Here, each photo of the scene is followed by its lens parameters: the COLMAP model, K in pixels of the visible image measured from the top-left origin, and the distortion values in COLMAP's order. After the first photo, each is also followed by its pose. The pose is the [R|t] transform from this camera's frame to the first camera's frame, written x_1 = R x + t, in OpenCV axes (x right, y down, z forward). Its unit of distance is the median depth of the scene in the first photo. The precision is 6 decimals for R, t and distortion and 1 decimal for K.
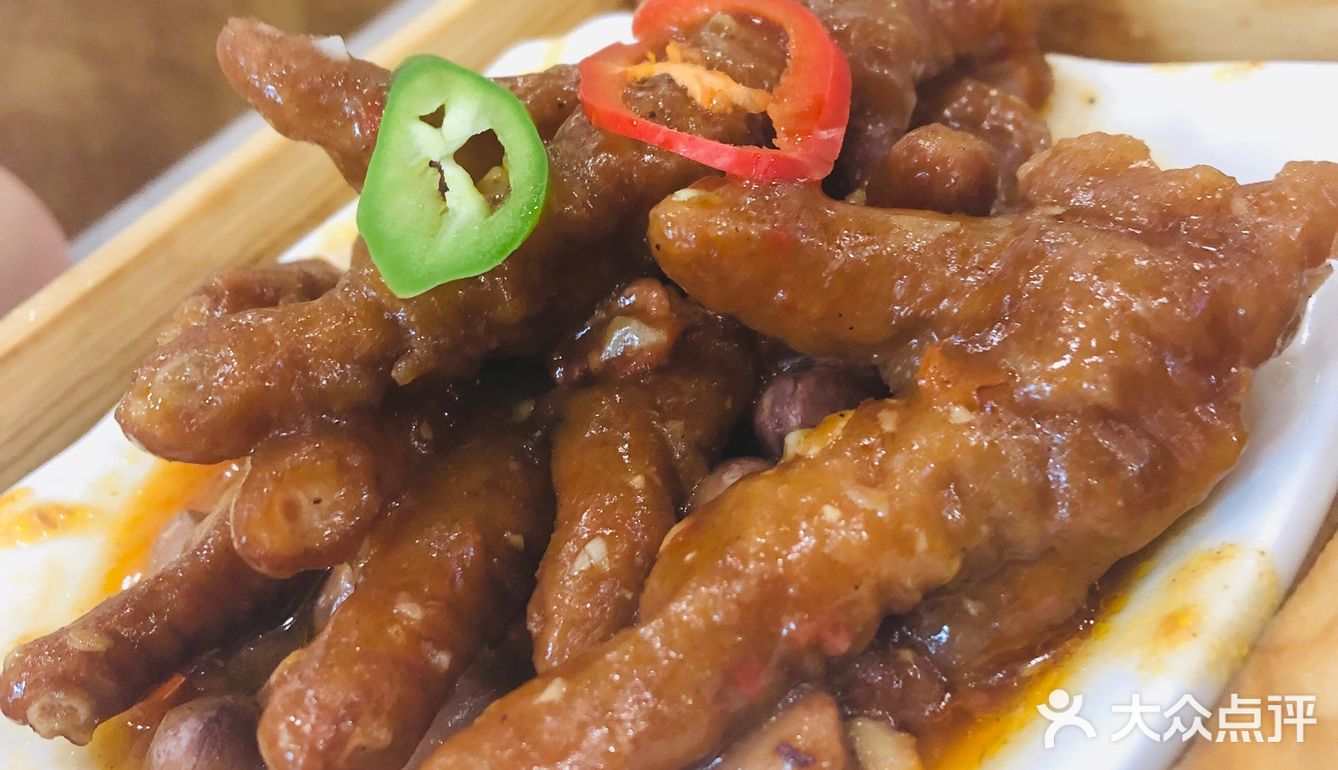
lens RADIAL K [[1615.0, 0, 667.3], [0, 1615.0, 382.0], [0, 0, 1]] dist [0.015792, 0.000000]
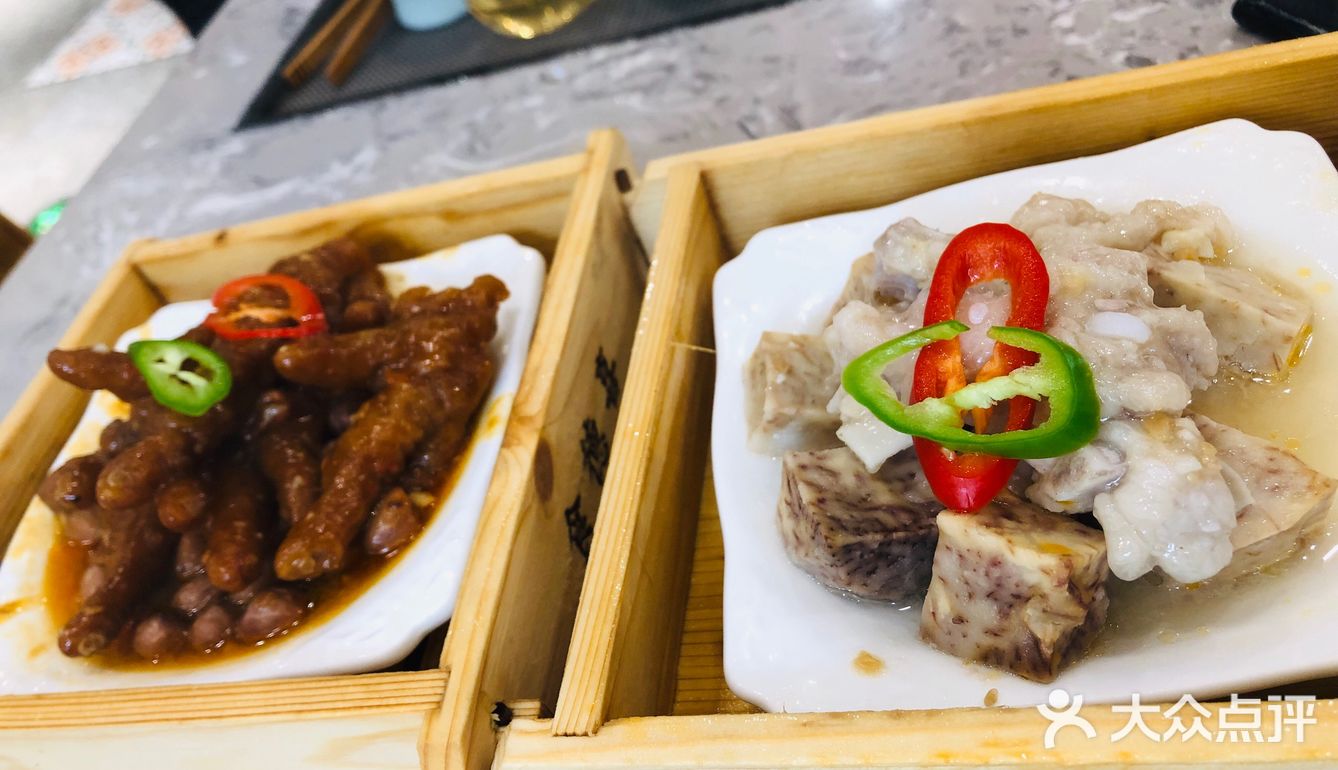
lens RADIAL K [[1615.0, 0, 667.4], [0, 1615.0, 385.8], [0, 0, 1]] dist [0.015792, 0.000000]
pose [[0.855188, -0.313343, 0.412880, -0.599625], [0.360672, 0.931841, -0.039858, 0.294875], [-0.372249, 0.183001, 0.909913, -1.792352]]
